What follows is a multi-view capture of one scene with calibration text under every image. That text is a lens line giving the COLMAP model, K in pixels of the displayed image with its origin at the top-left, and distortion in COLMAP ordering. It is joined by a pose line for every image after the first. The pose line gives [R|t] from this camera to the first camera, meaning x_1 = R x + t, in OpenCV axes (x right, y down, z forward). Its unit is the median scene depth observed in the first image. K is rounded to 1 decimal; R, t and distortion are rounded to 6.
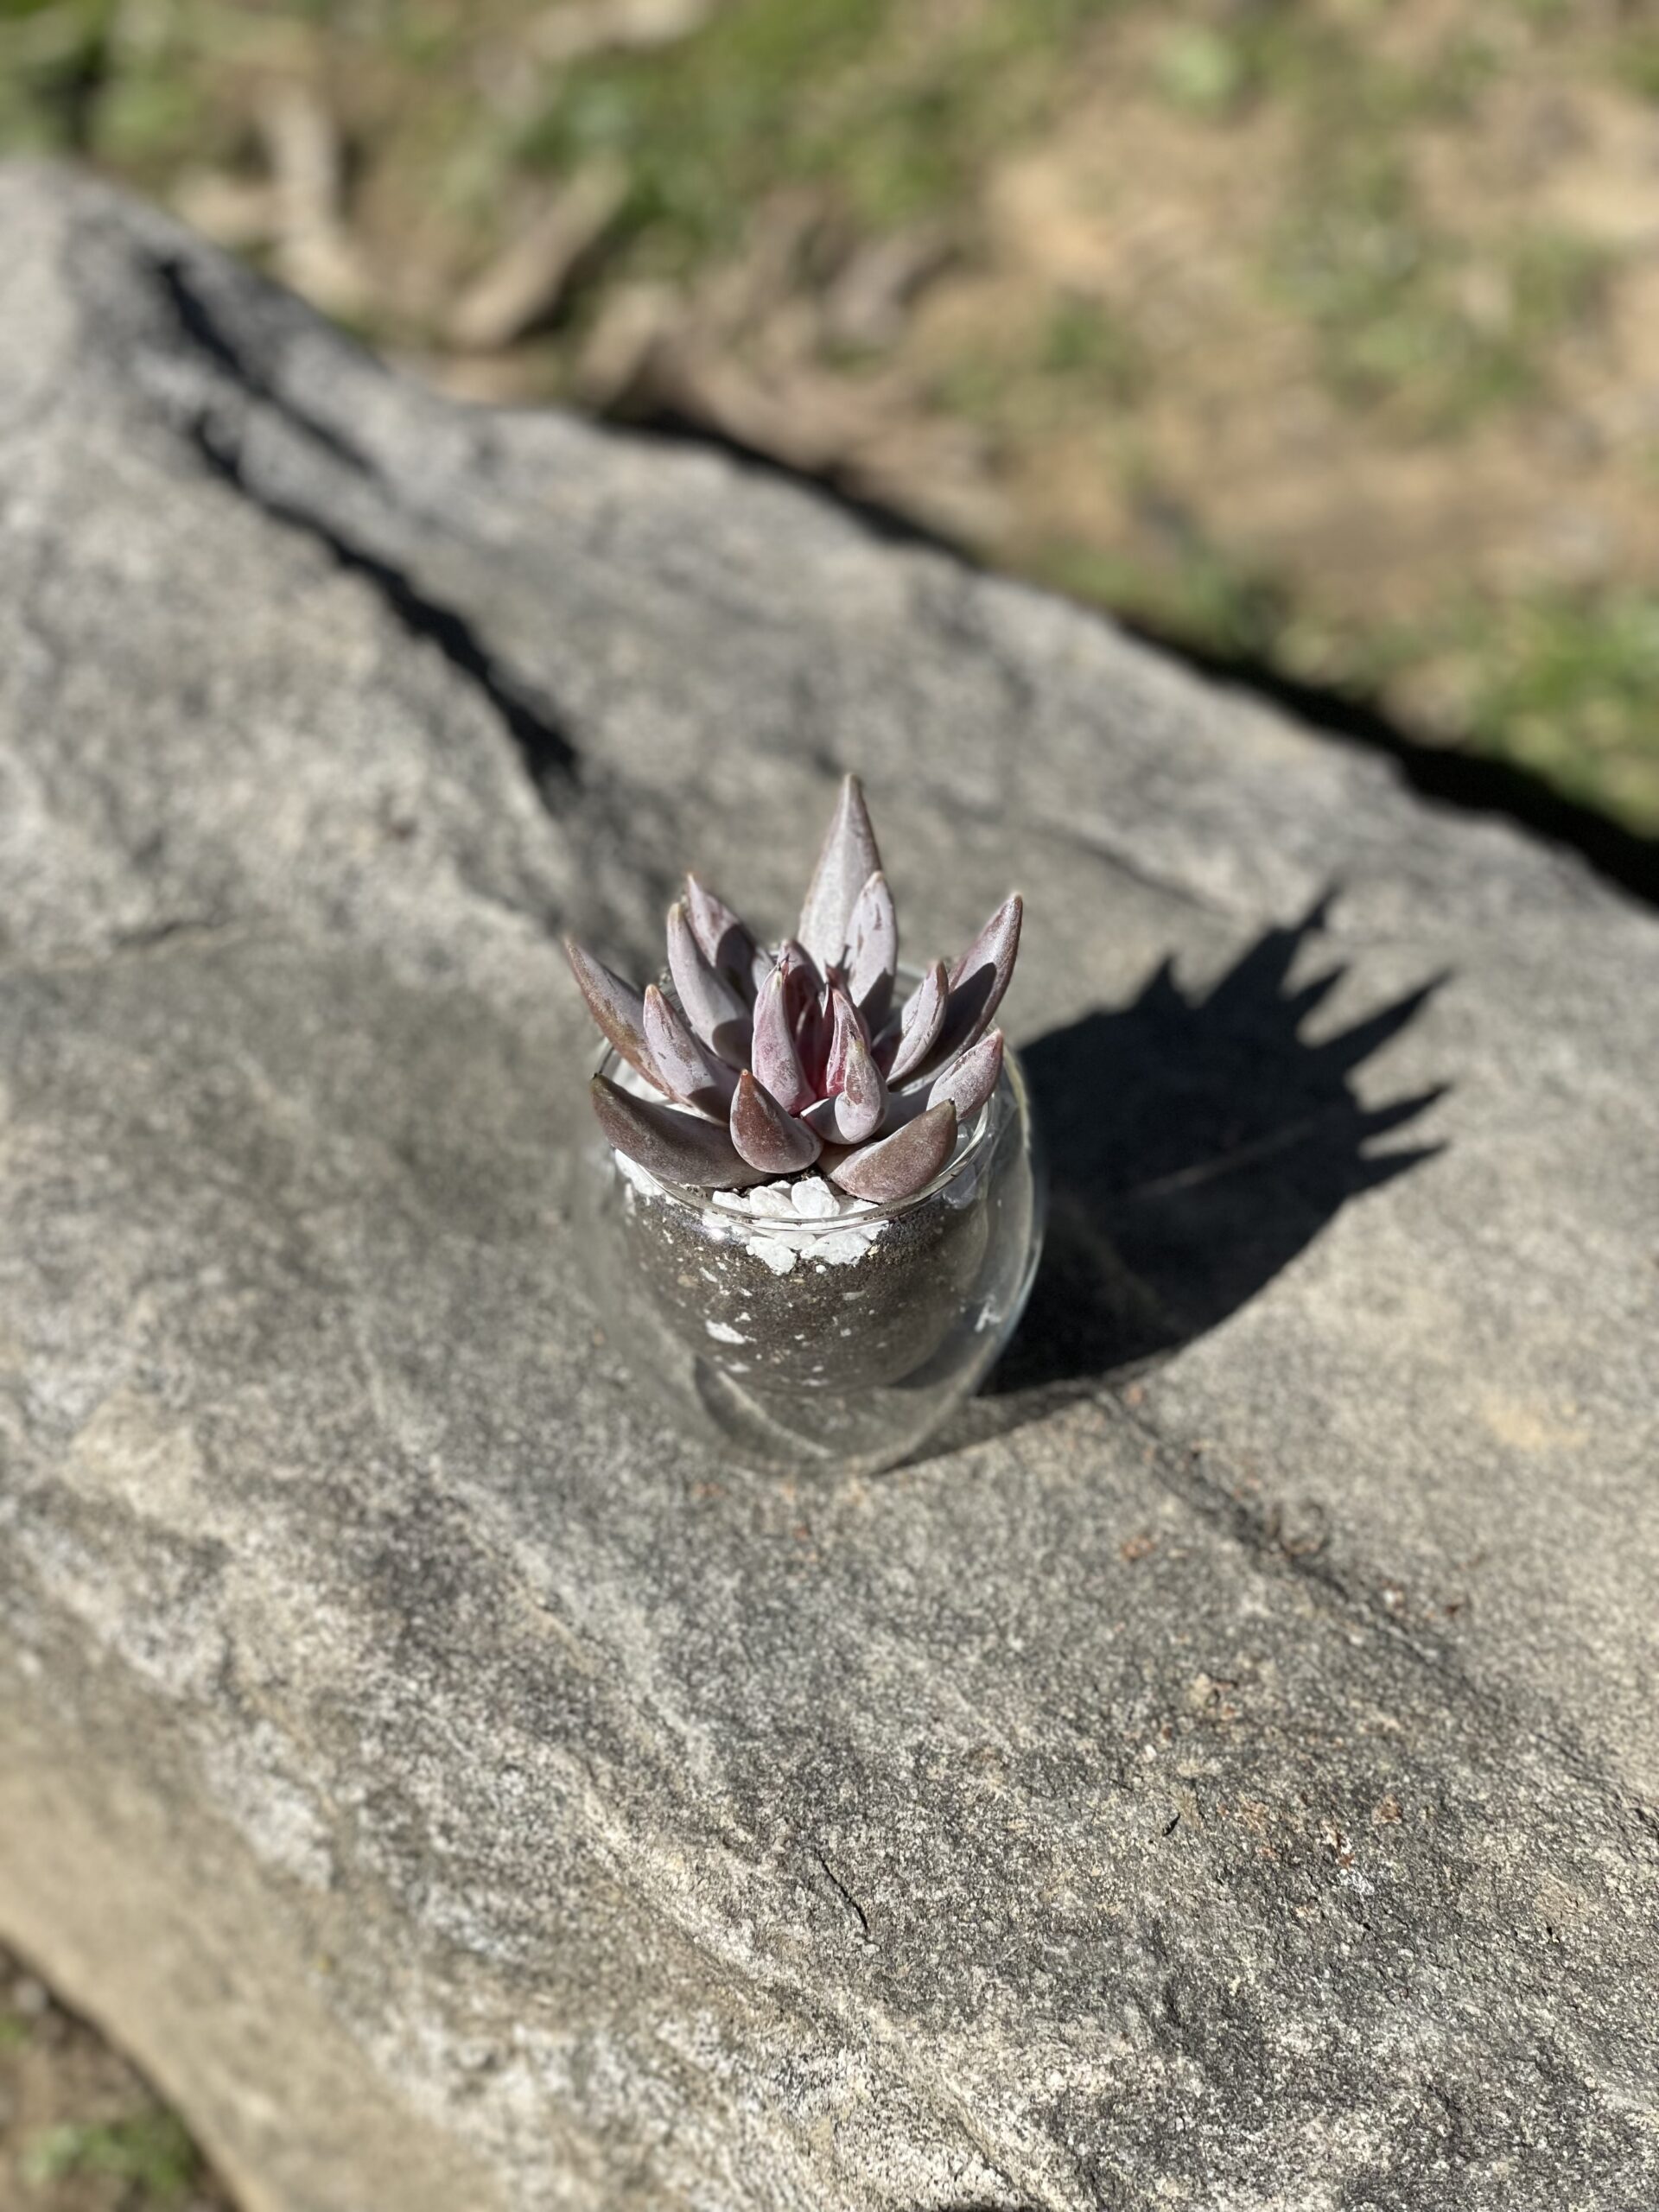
lens RADIAL K [[3347.9, 0, 841.3], [0, 3347.9, 1071.0], [0, 0, 1]] dist [0.057354, 0.000000]
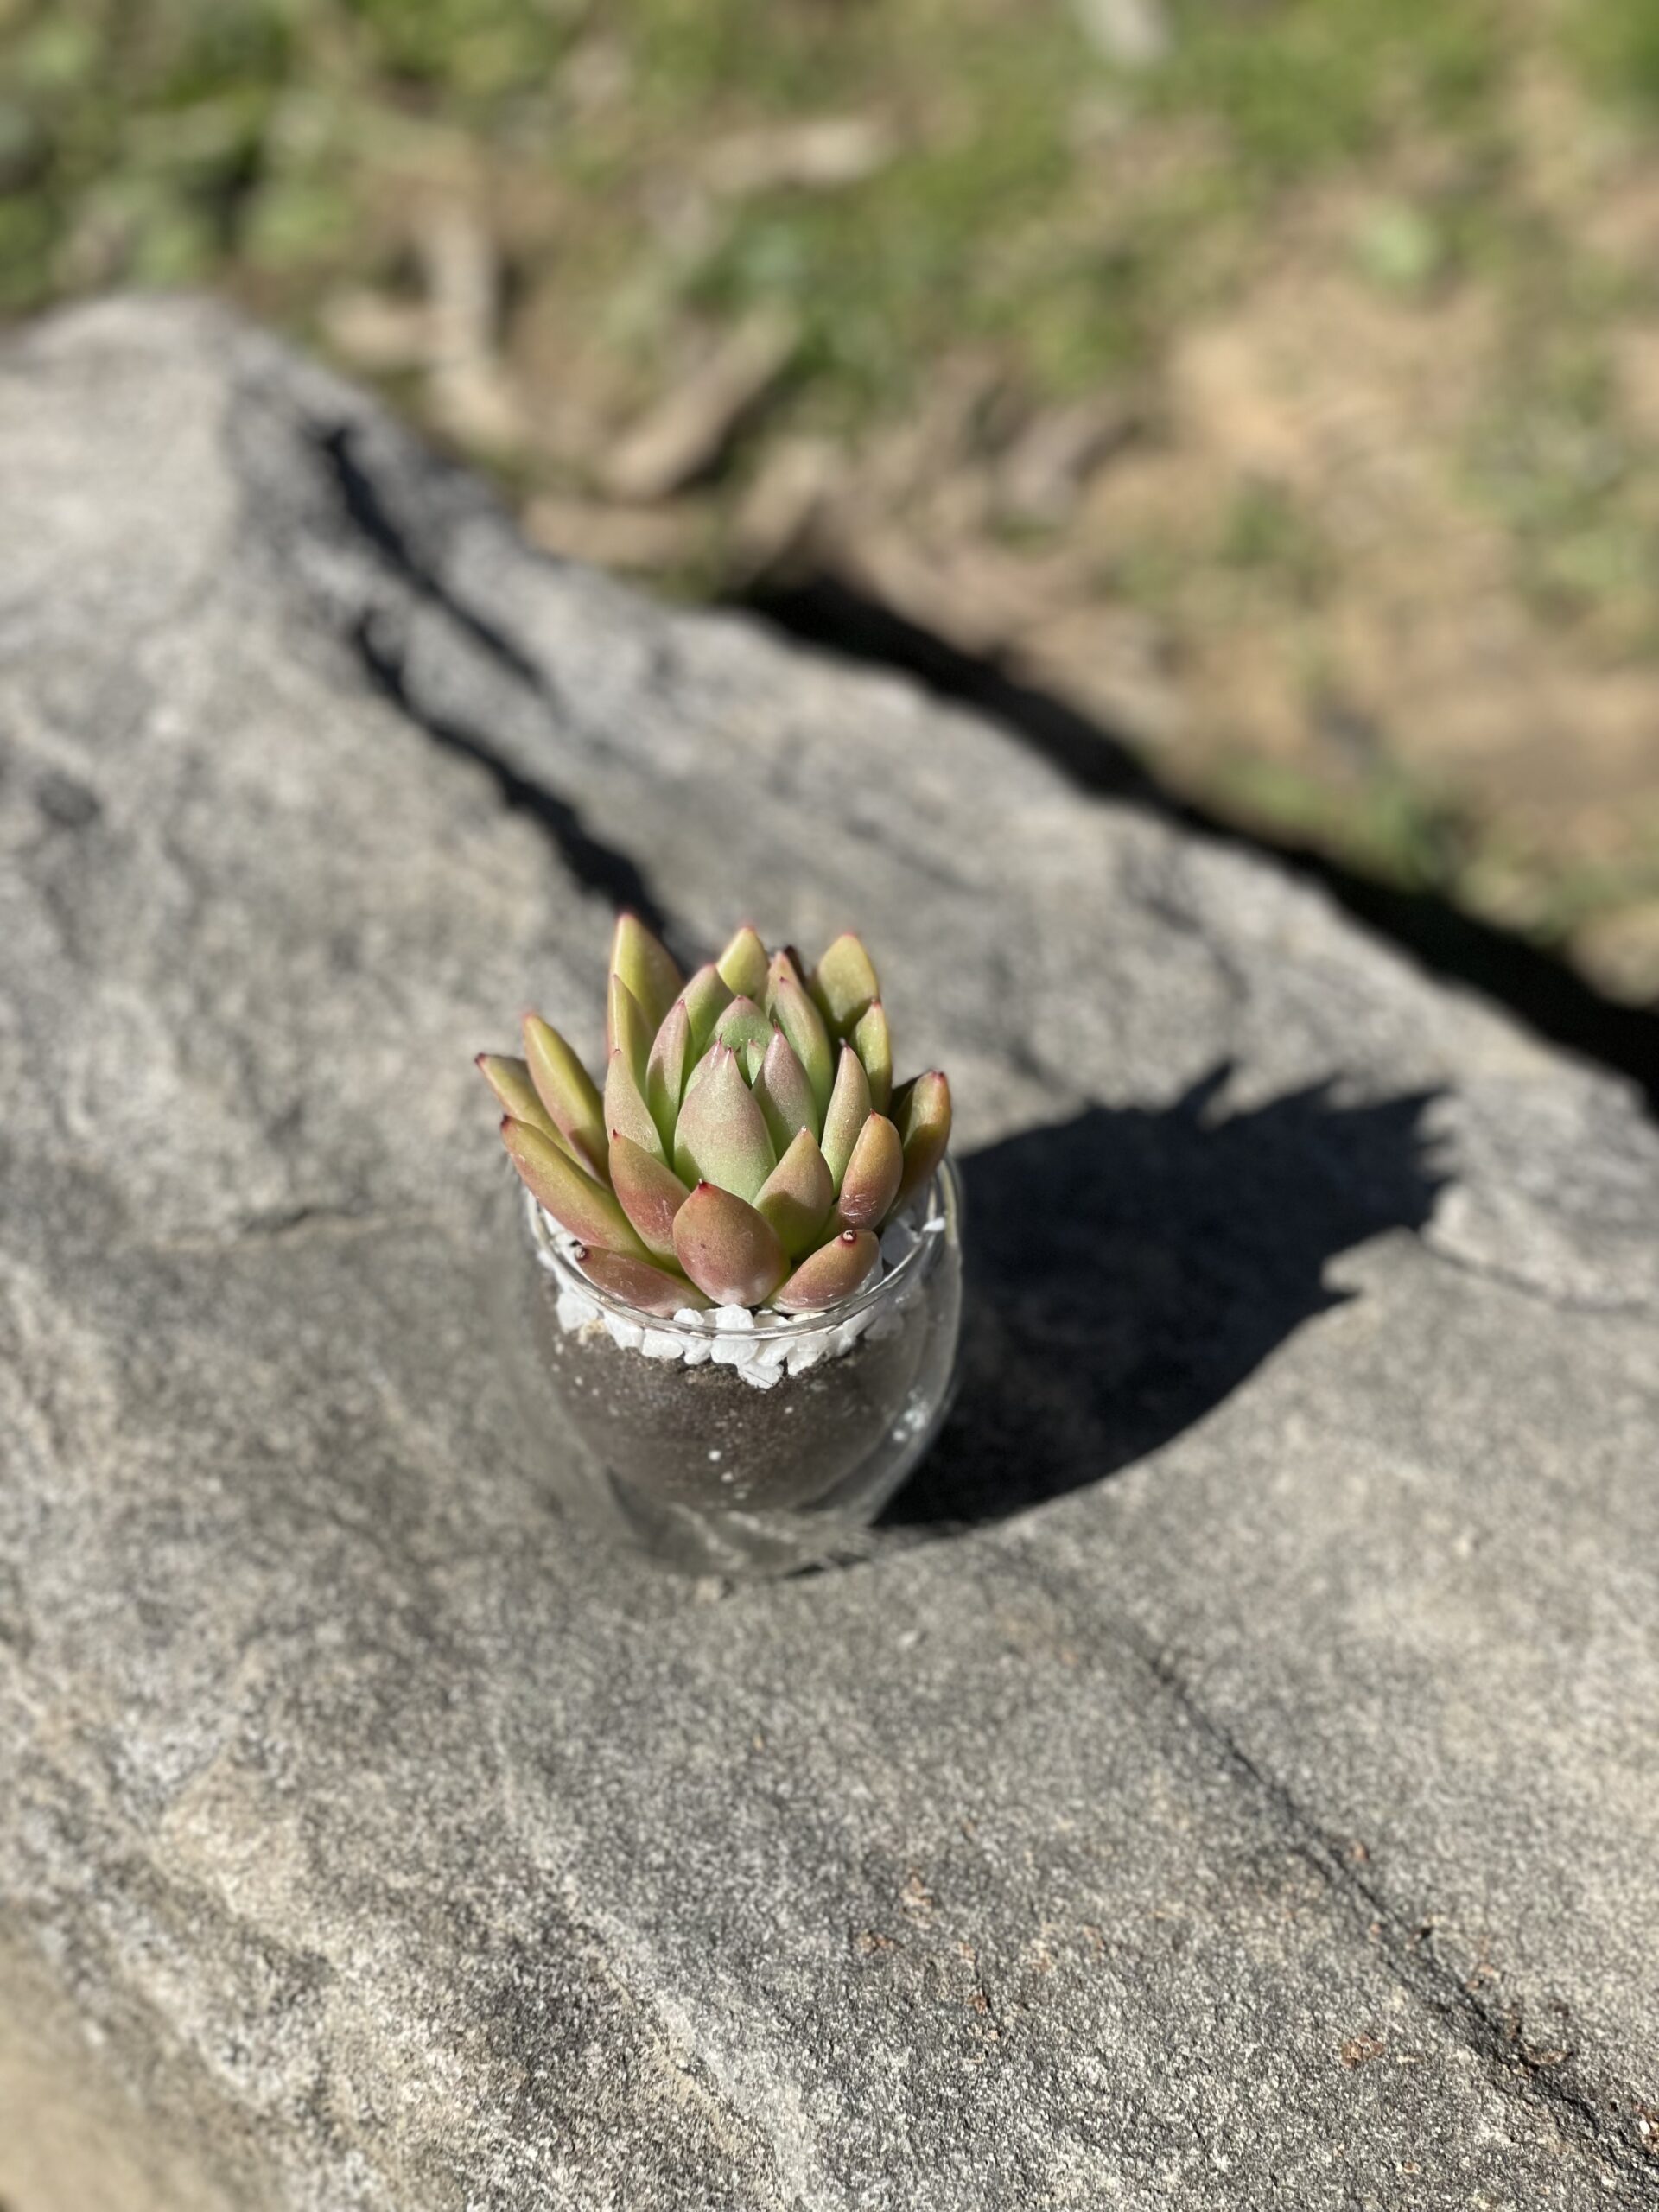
lens RADIAL K [[3347.9, 0, 845.2], [0, 3347.9, 1092.7], [0, 0, 1]] dist [0.057354, 0.000000]
pose [[0.997527, 0.068905, -0.013841, -0.047687], [-0.069070, 0.997542, -0.011817, -0.081831], [0.012992, 0.012744, 0.999834, 0.102827]]
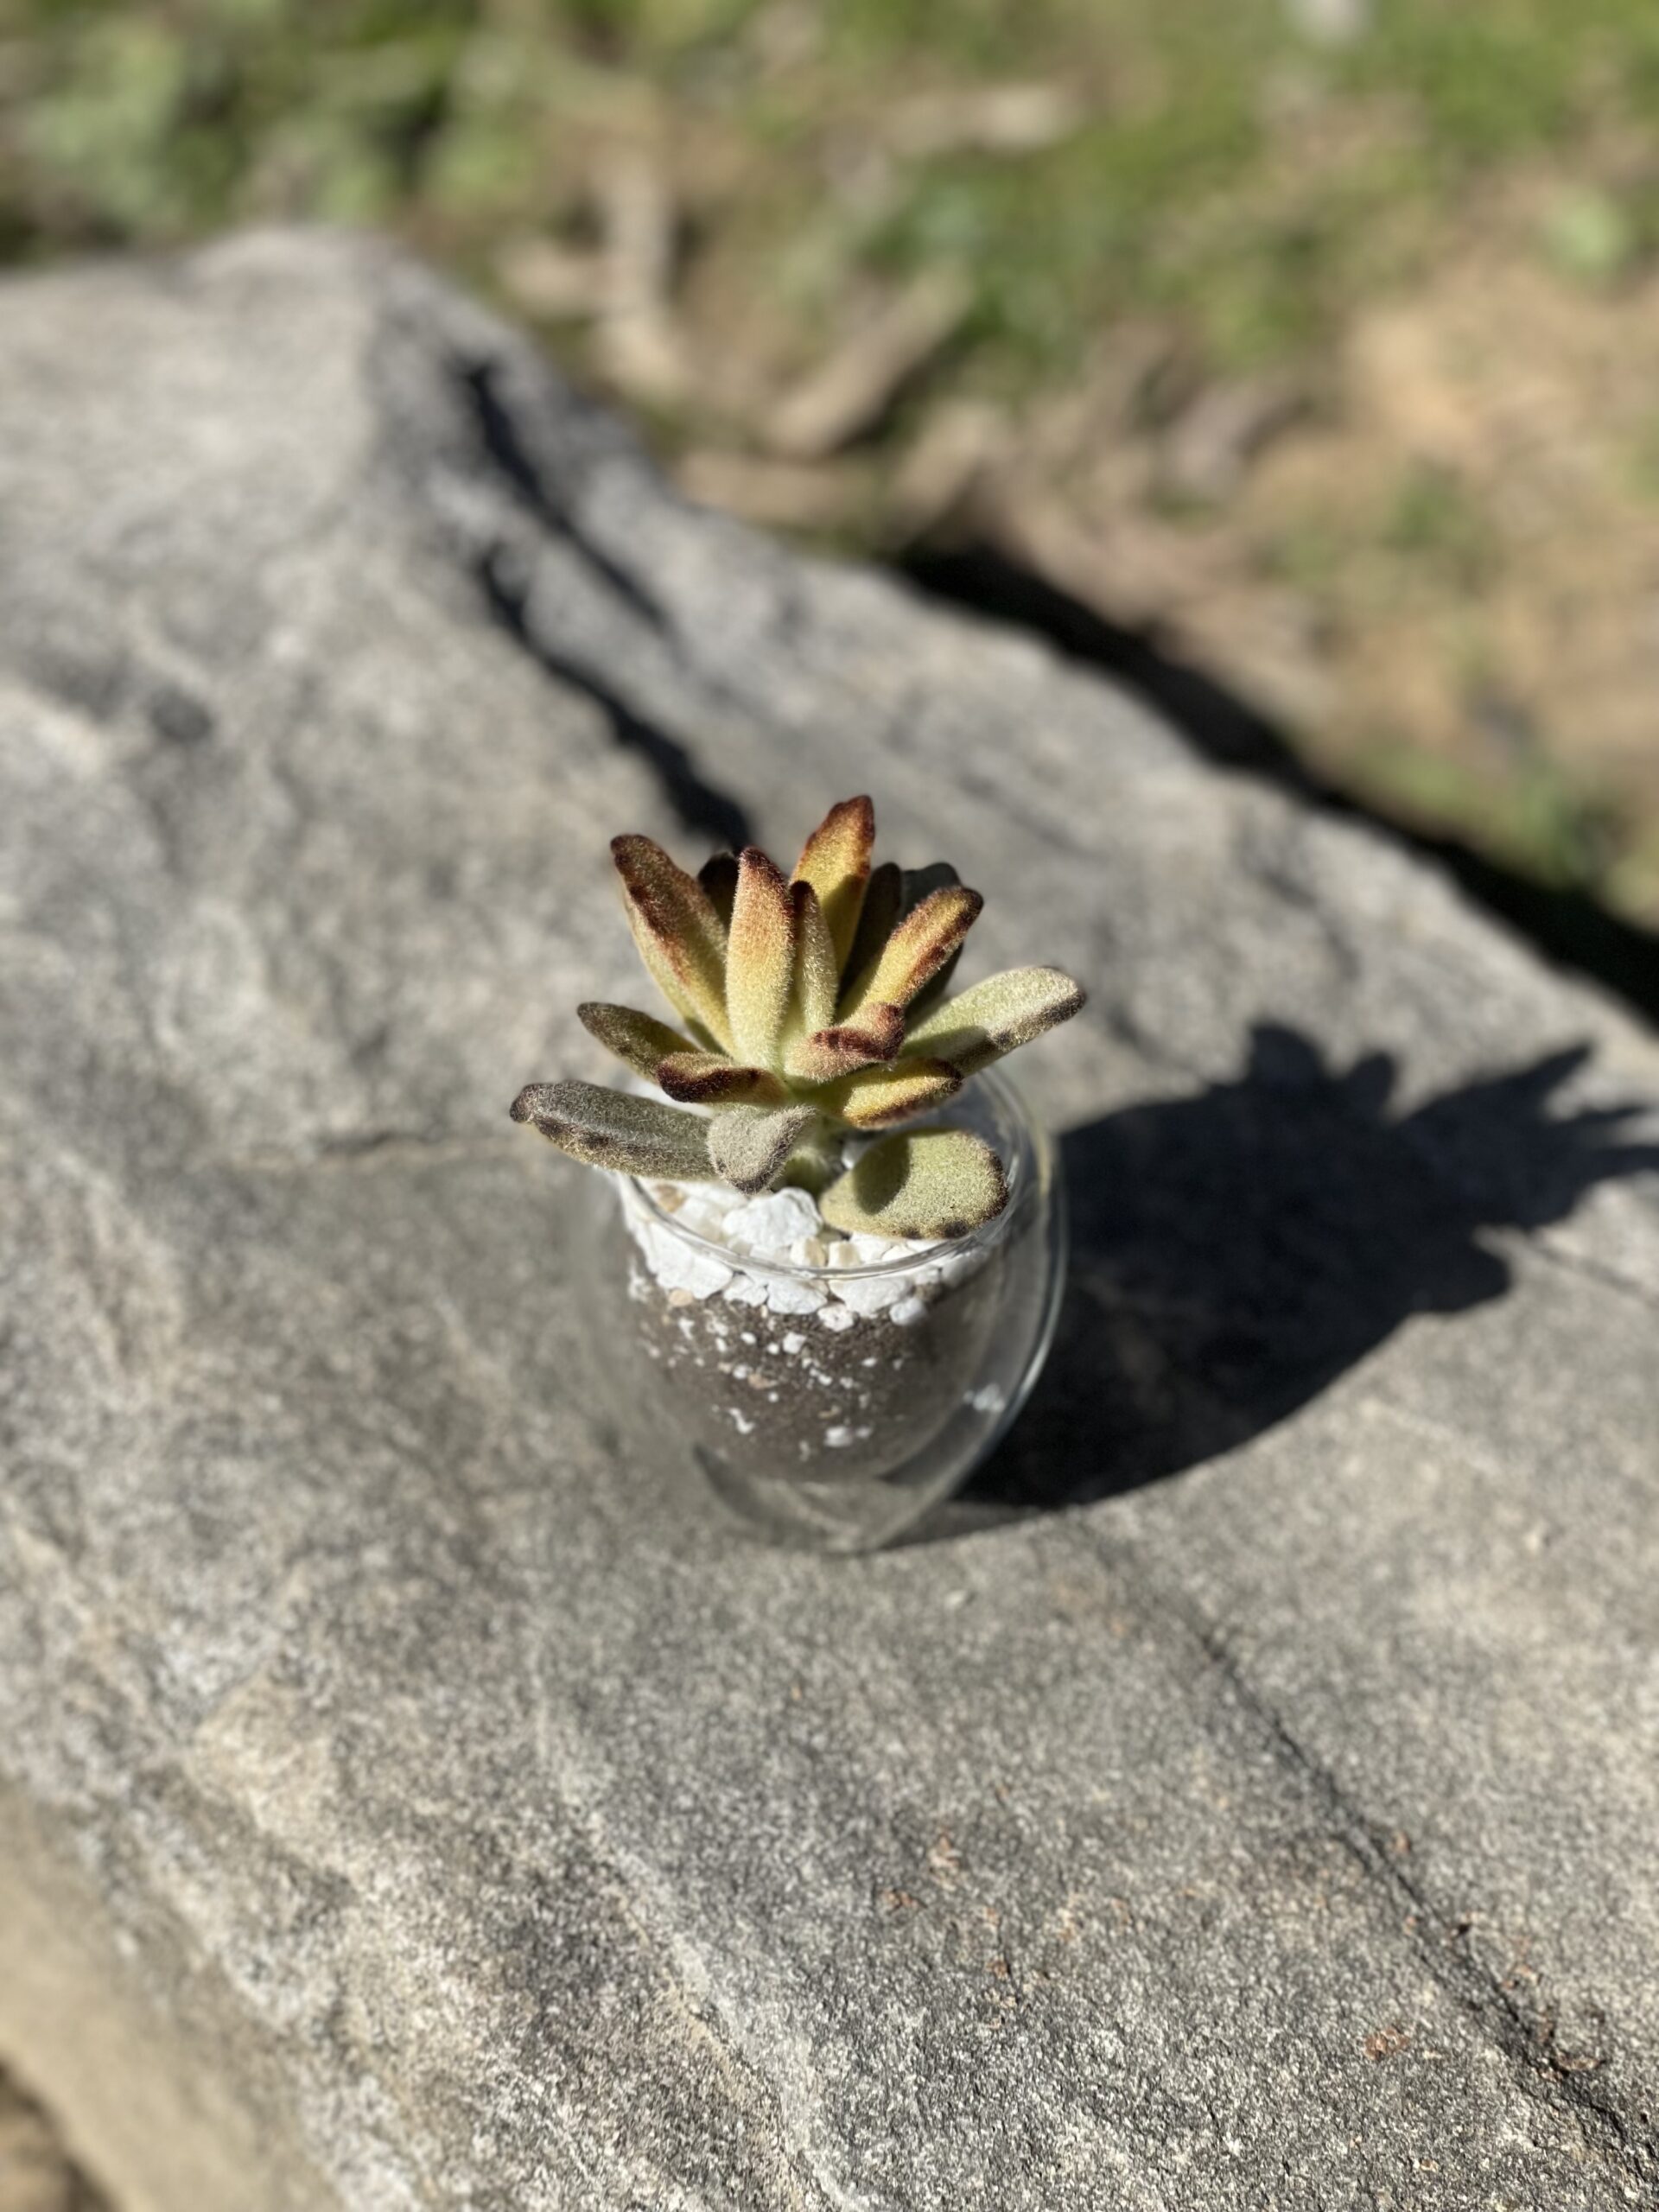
lens RADIAL K [[3347.9, 0, 846.4], [0, 3347.9, 1090.1], [0, 0, 1]] dist [0.057354, 0.000000]
pose [[0.990382, 0.122721, -0.063901, -0.021839], [-0.123134, 0.992387, -0.002549, -0.075174], [0.063101, 0.010393, 0.997953, 0.115597]]
